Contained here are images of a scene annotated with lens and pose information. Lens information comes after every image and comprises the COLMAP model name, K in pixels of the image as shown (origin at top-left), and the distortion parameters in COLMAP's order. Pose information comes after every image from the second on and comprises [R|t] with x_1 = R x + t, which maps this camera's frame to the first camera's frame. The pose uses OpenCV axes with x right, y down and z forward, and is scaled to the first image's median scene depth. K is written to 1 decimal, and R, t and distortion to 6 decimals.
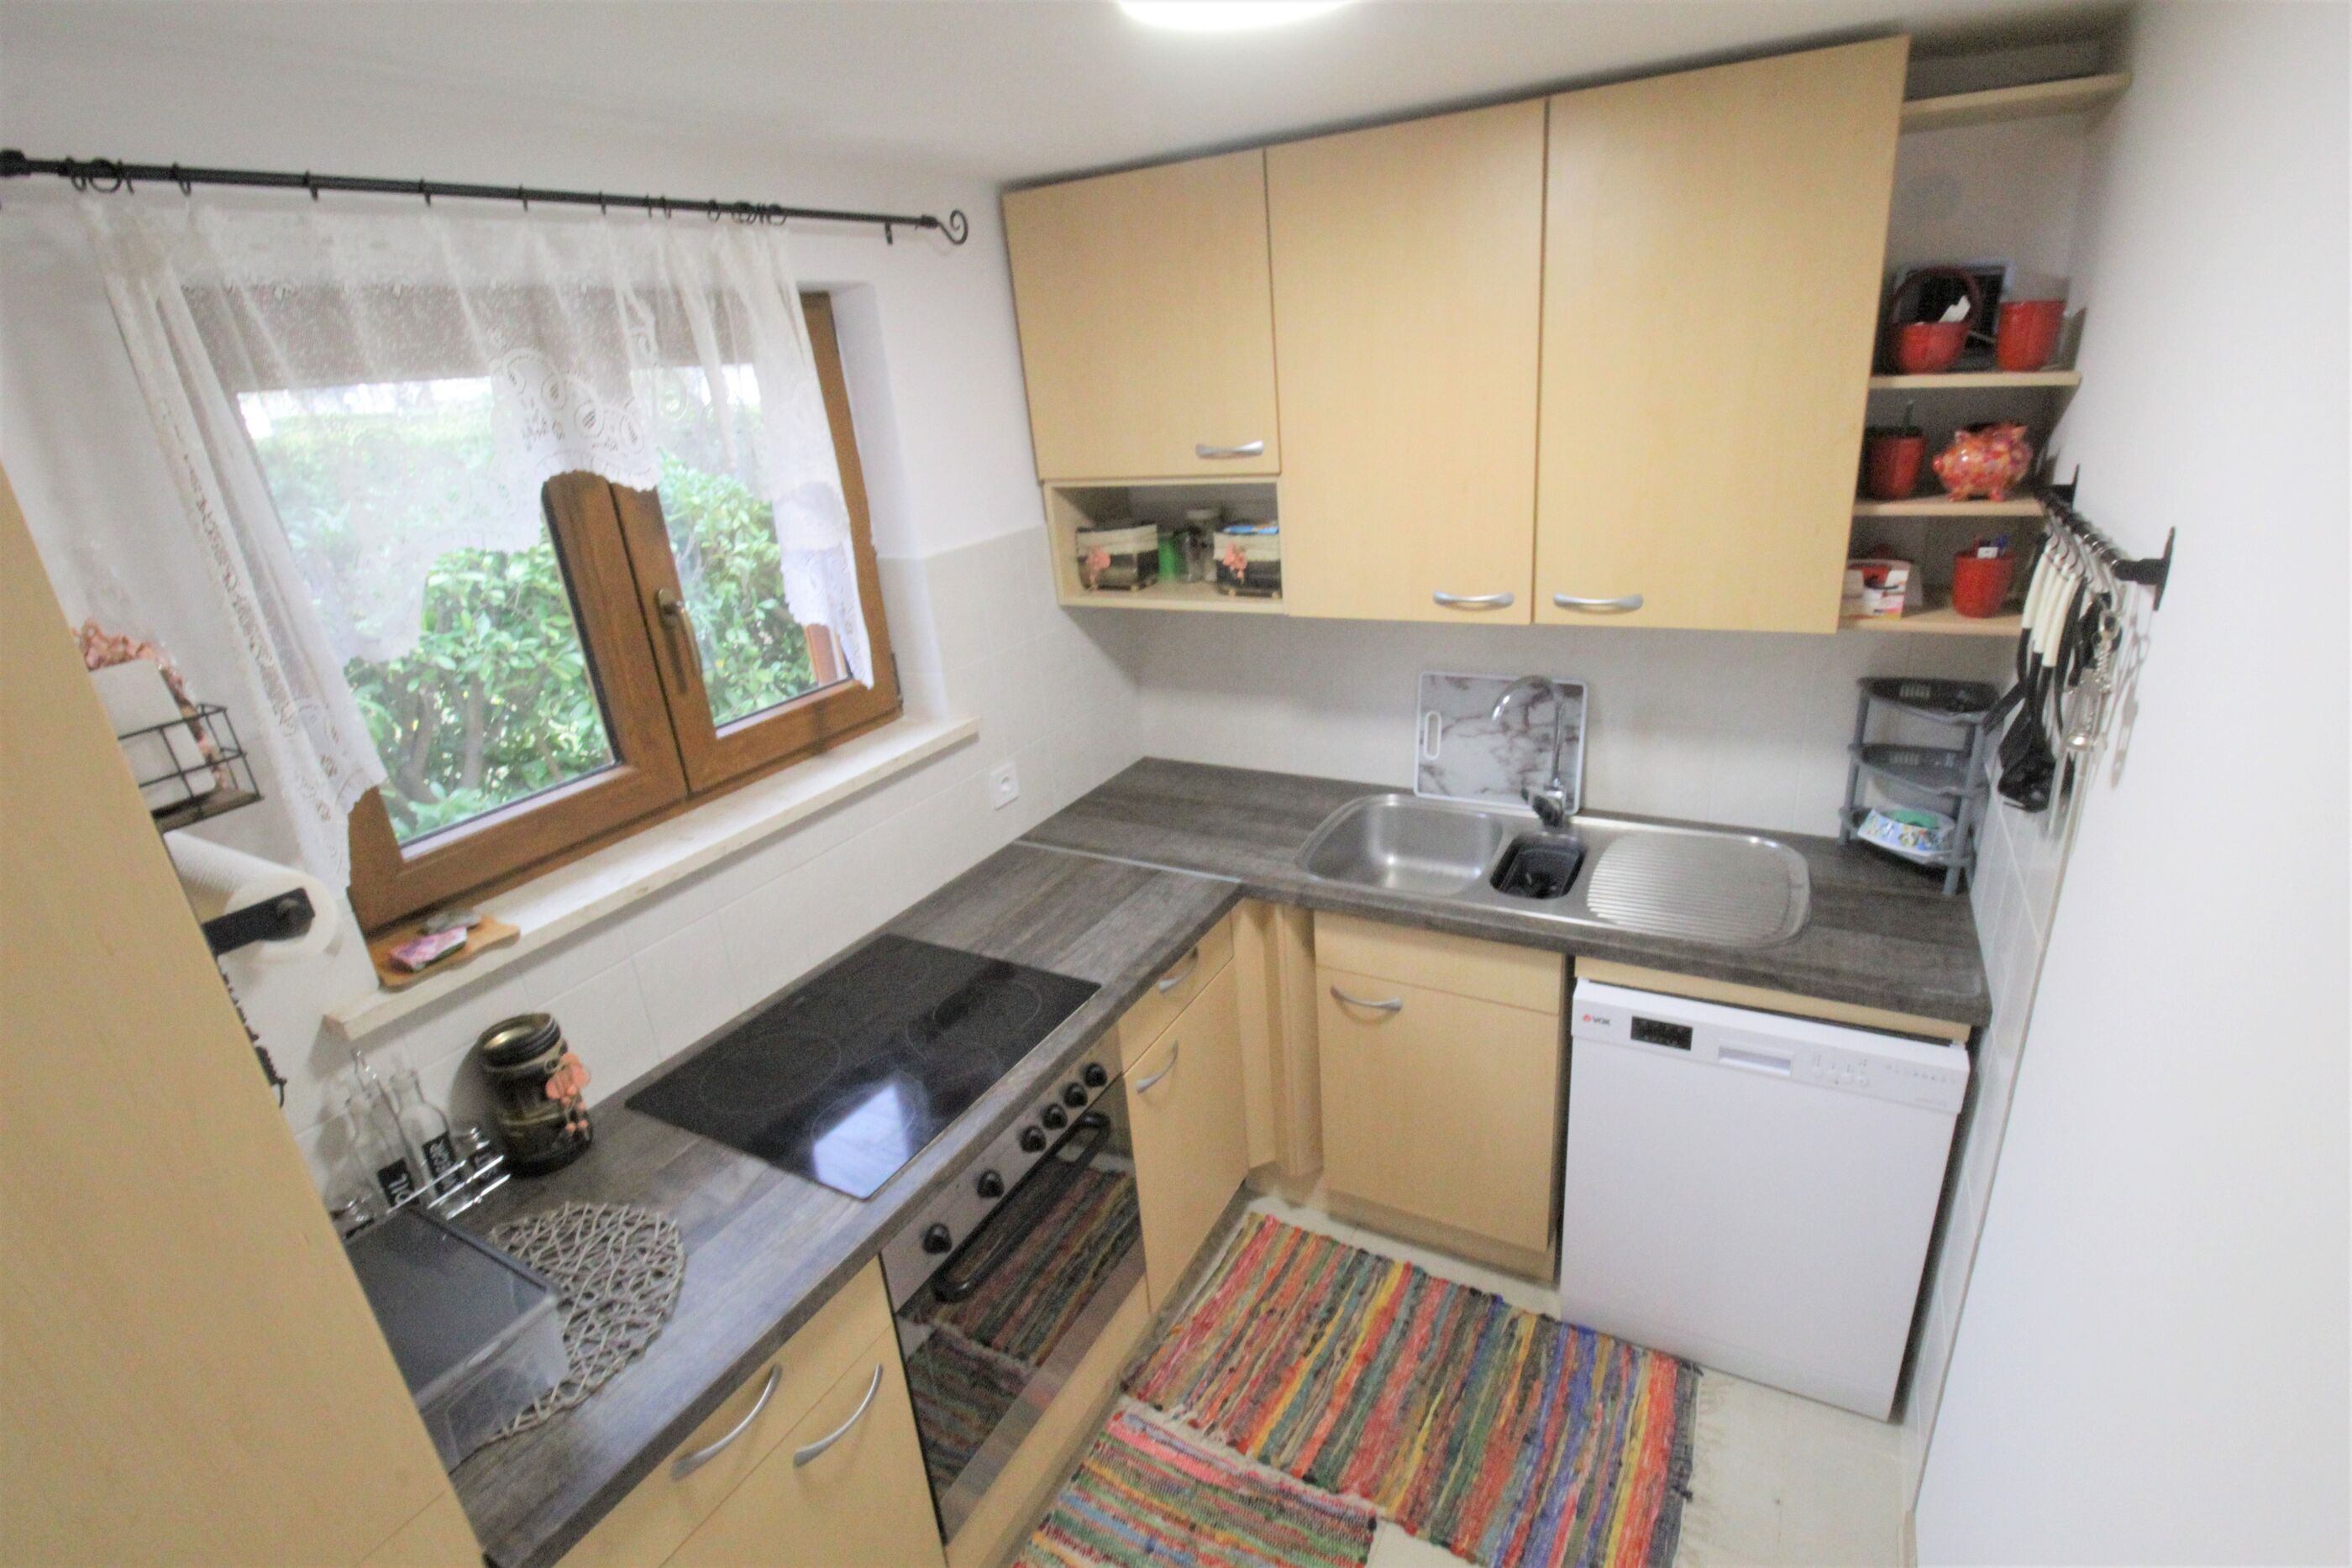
lens RADIAL K [[1098.1, 0, 1199.1], [0, 1098.1, 781.9], [0, 0, 1]] dist [0.000883, -0.013439]
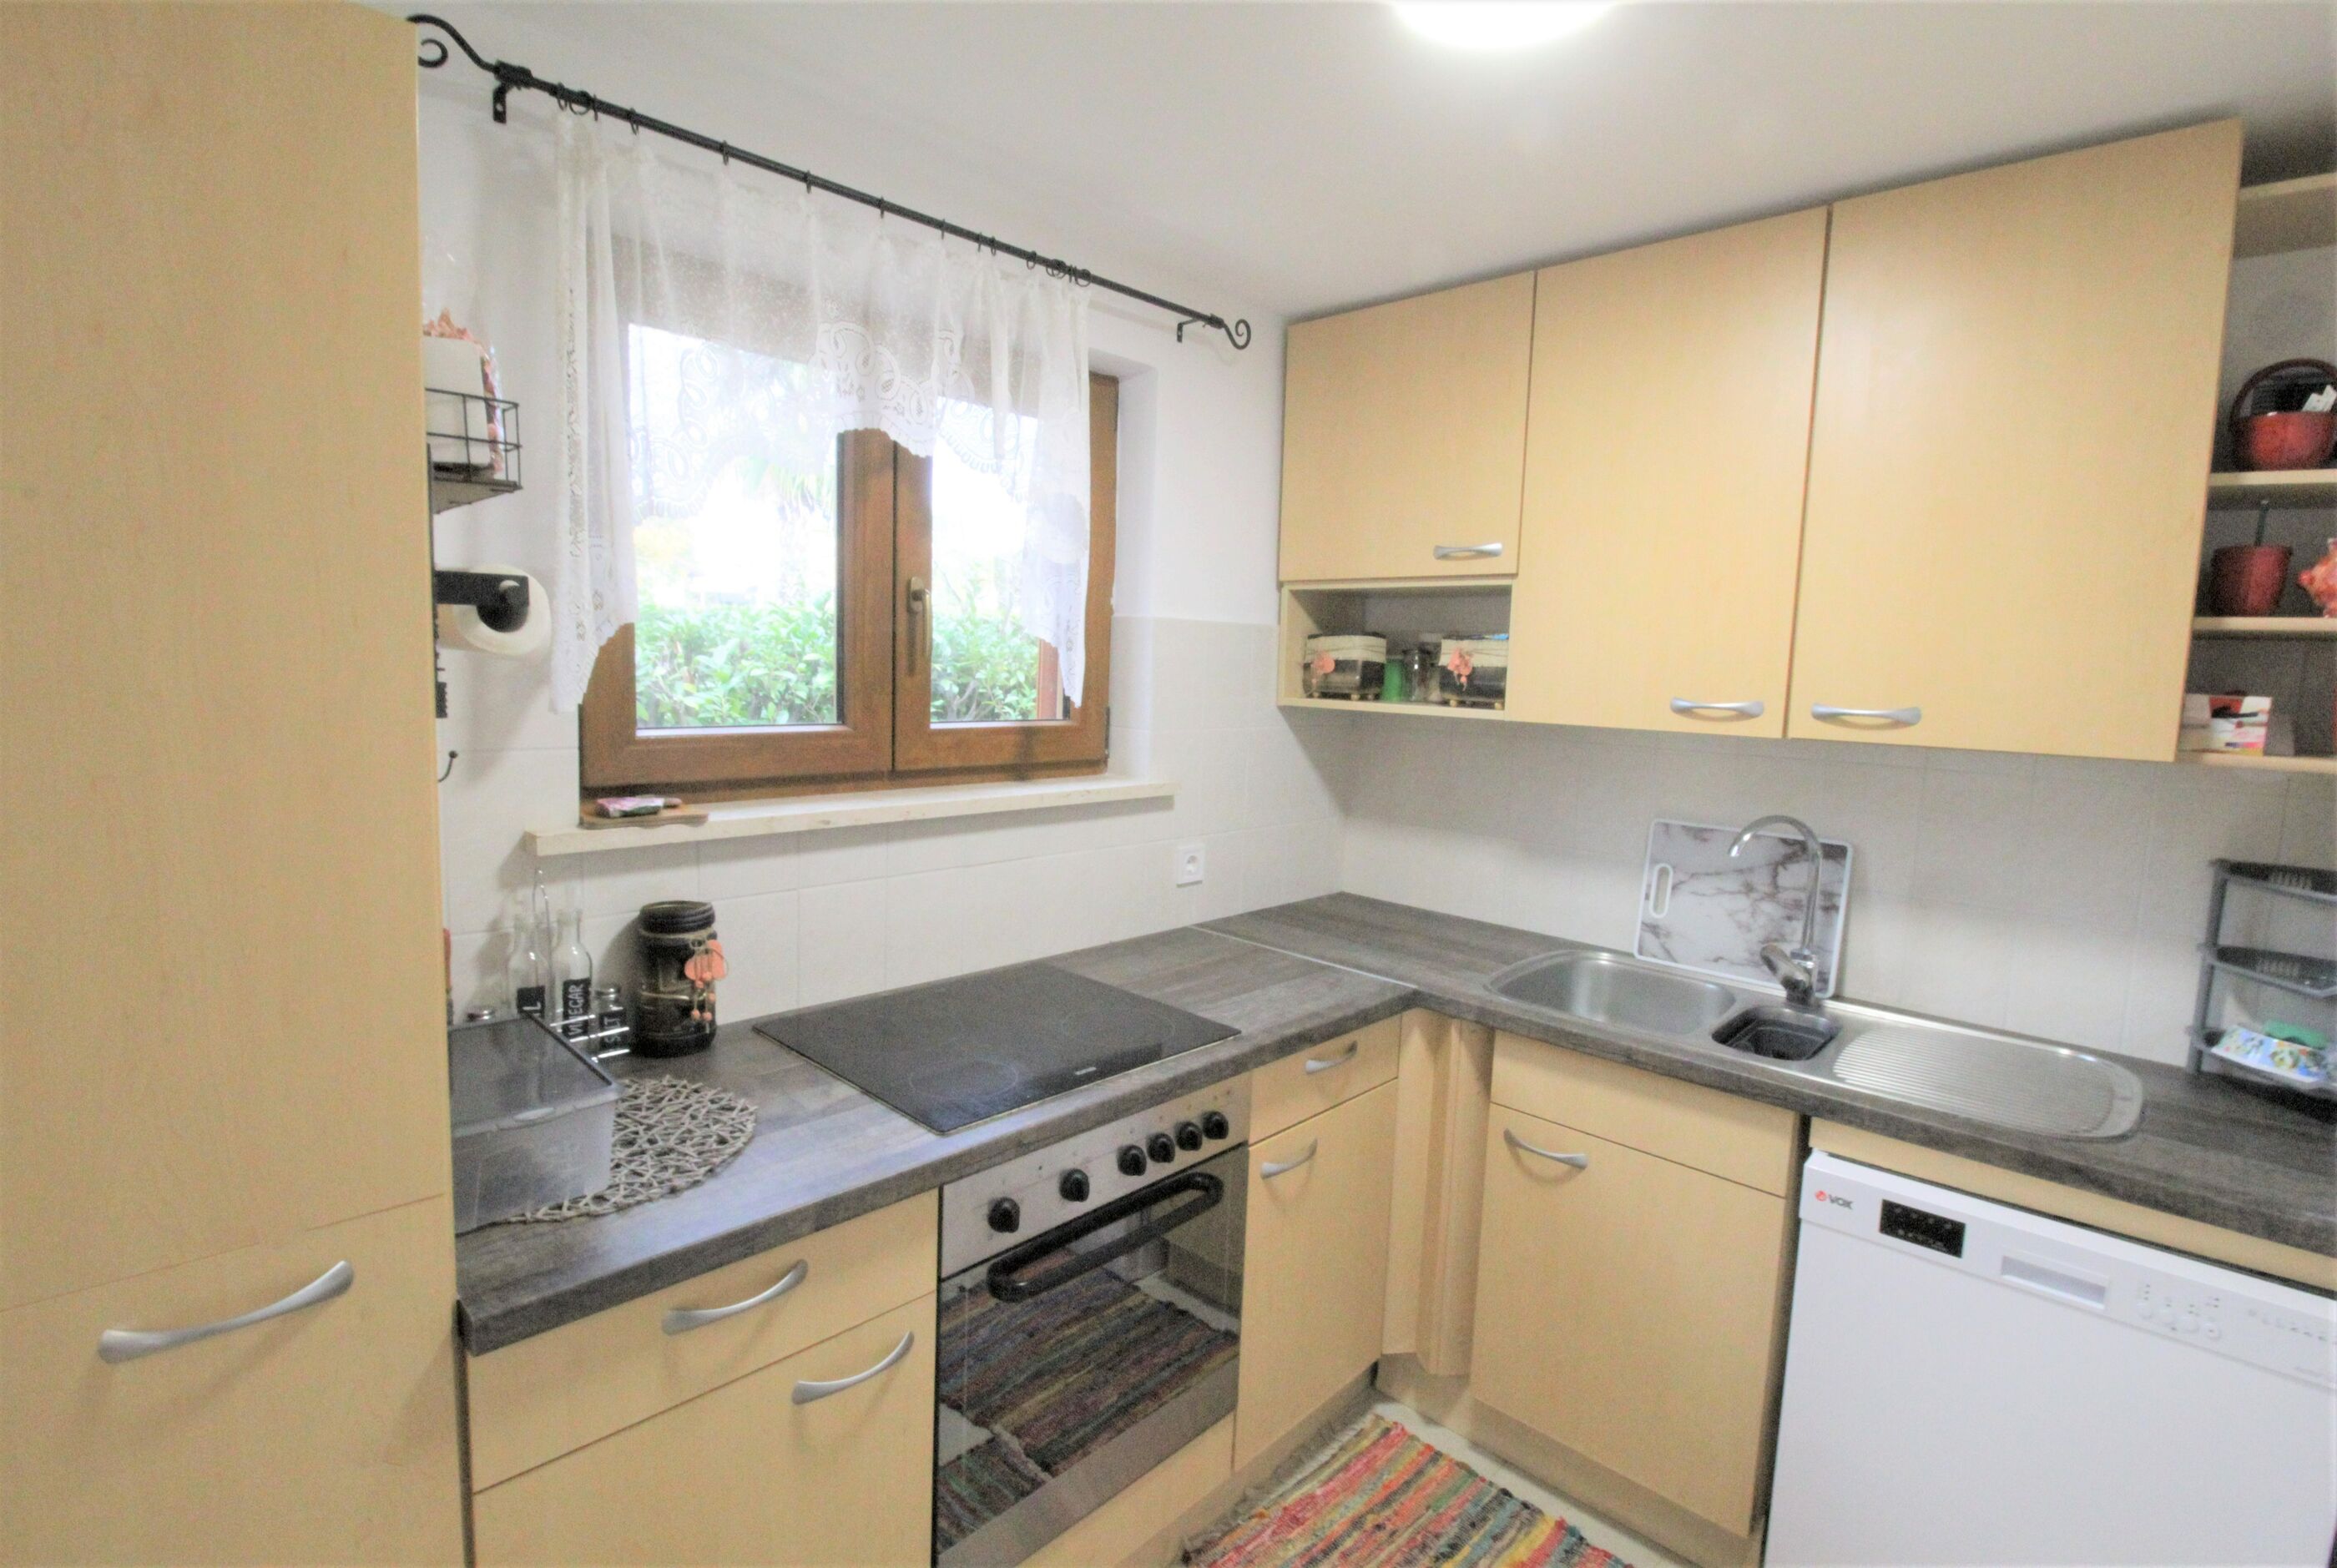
lens RADIAL K [[1099.5, 0, 1177.0], [0, 1099.5, 776.1], [0, 0, 1]] dist [0.000208, -0.013997]
pose [[0.959214, 0.136403, -0.247595, 0.052392], [-0.193806, 0.954952, -0.224735, 0.179279], [0.205787, 0.263554, 0.942439, 0.058117]]
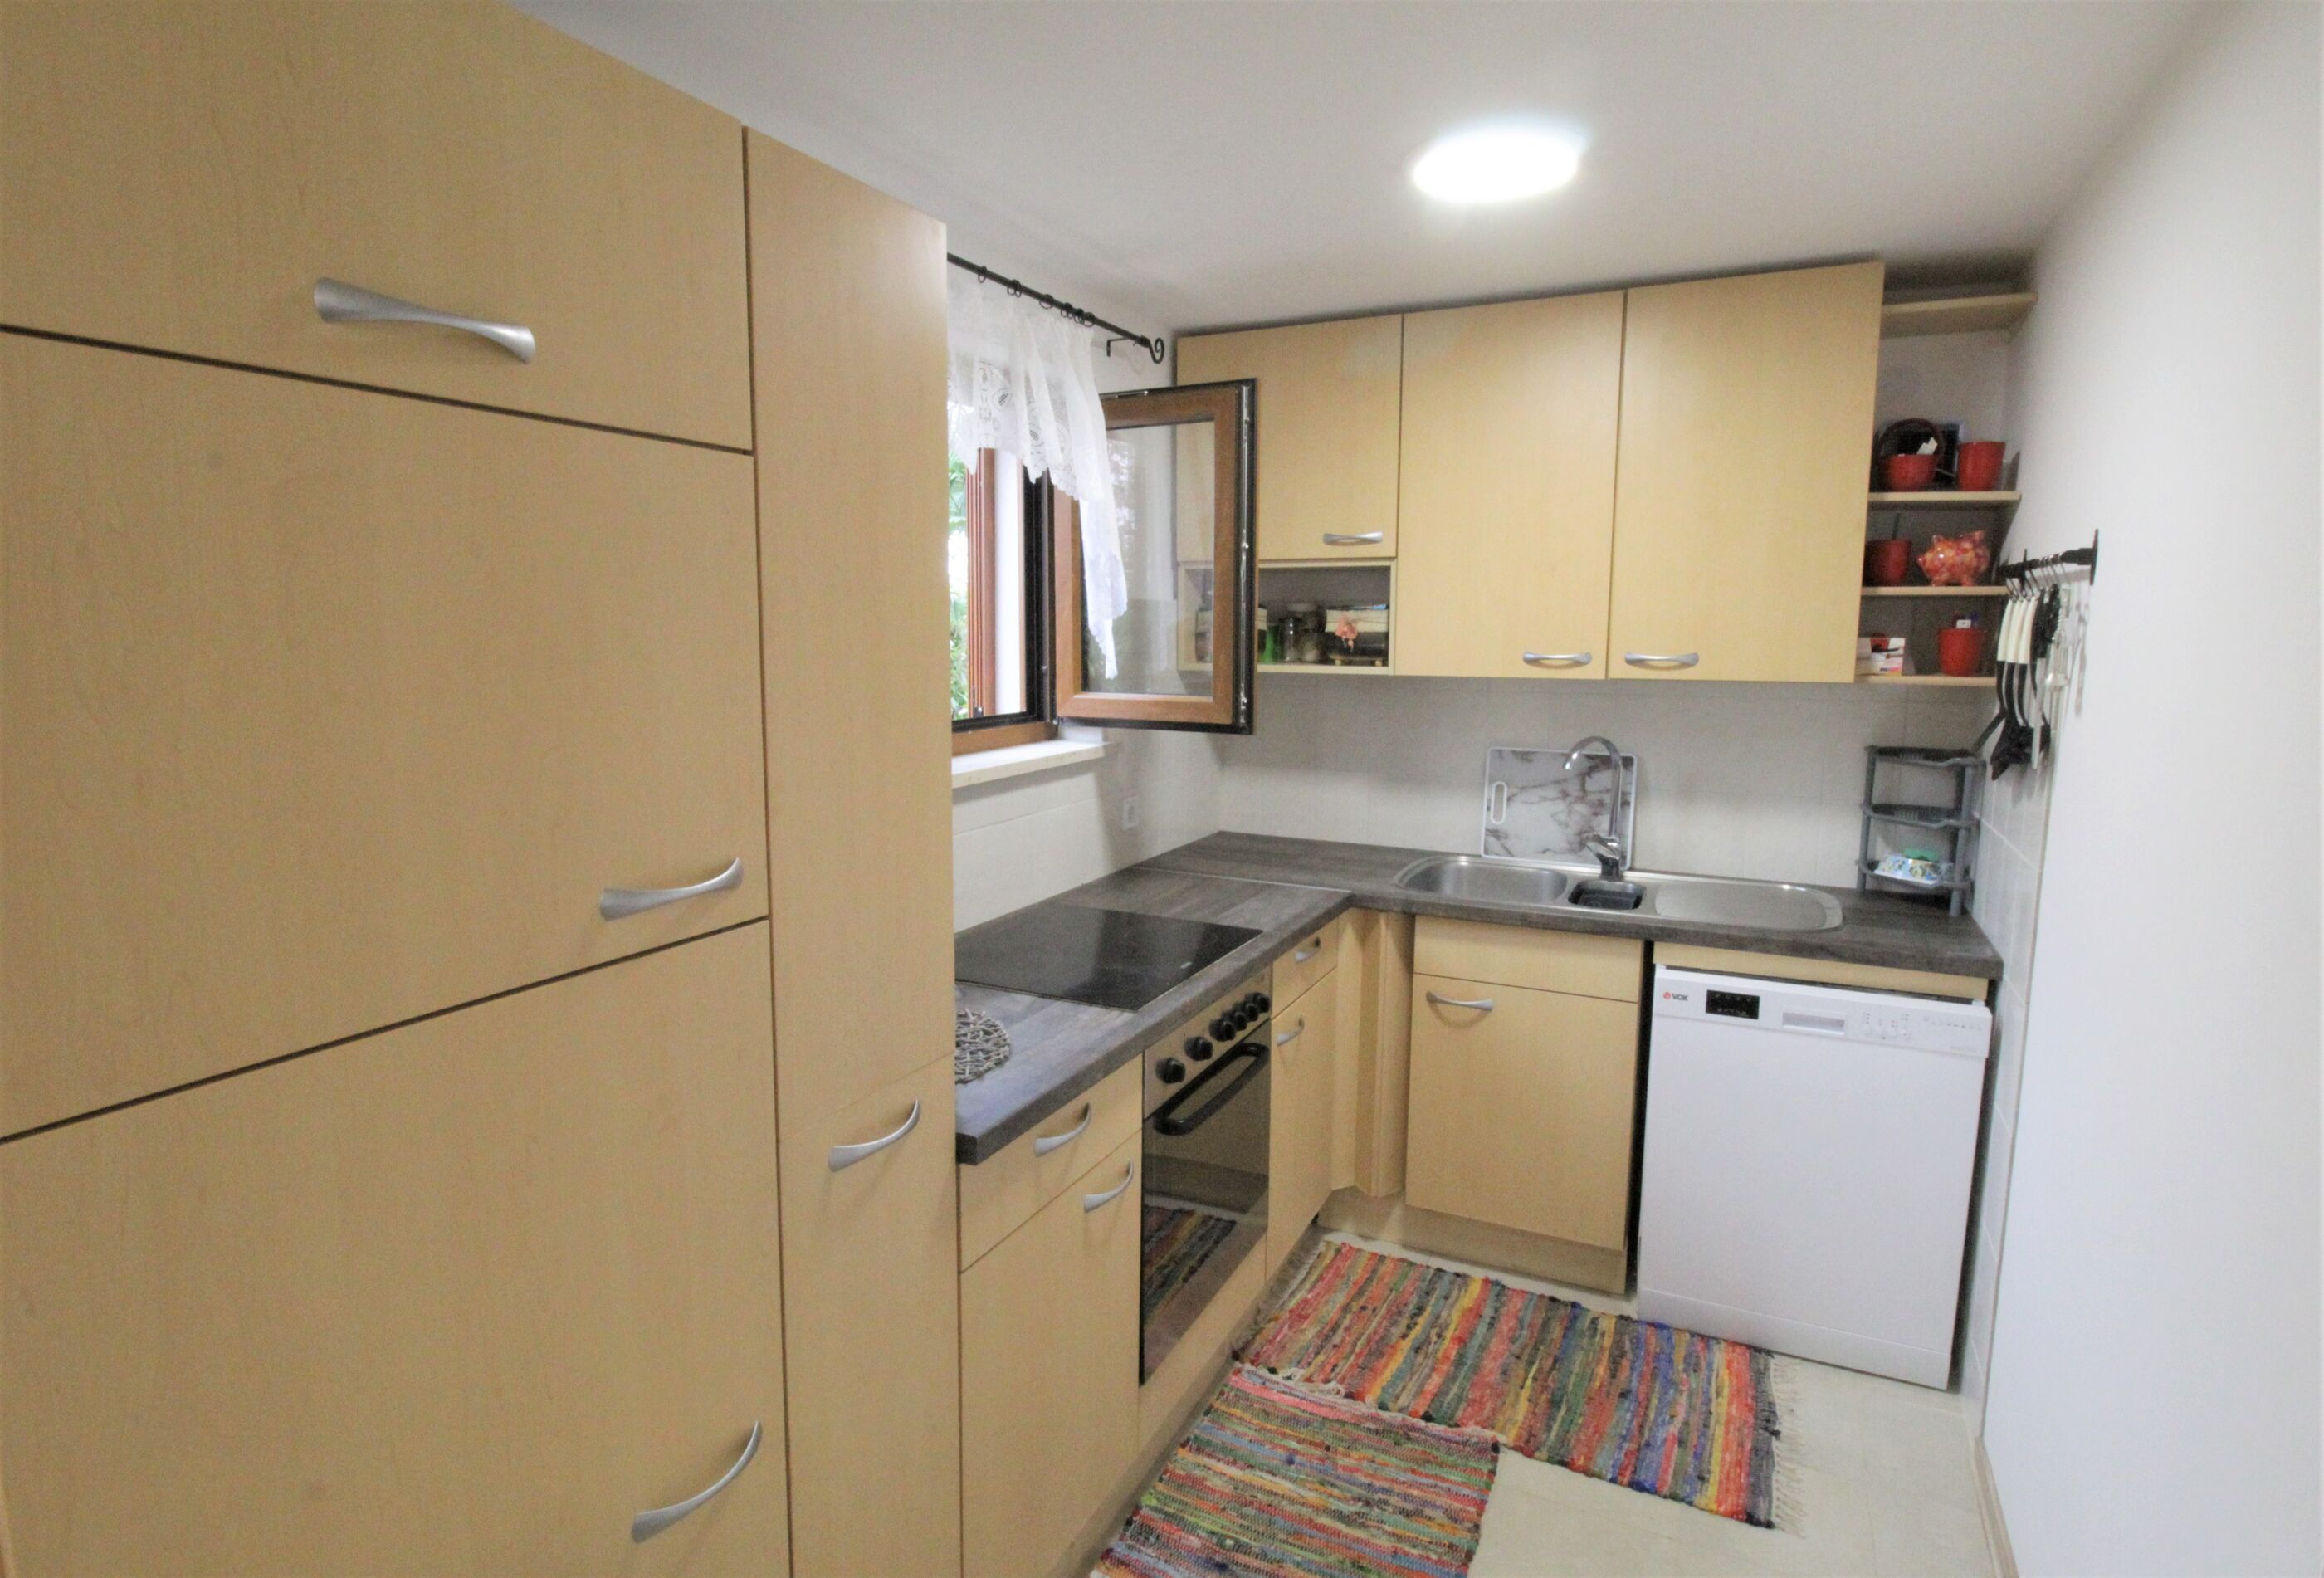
lens RADIAL K [[1199.3, 0, 1157.0], [0, 1199.3, 782.3], [0, 0, 1]] dist [-0.001747, -0.018366]
pose [[0.996295, 0.073037, 0.045396, -0.244808], [-0.060778, 0.971494, -0.229141, 0.298977], [-0.060838, 0.225533, 0.972334, -0.241338]]
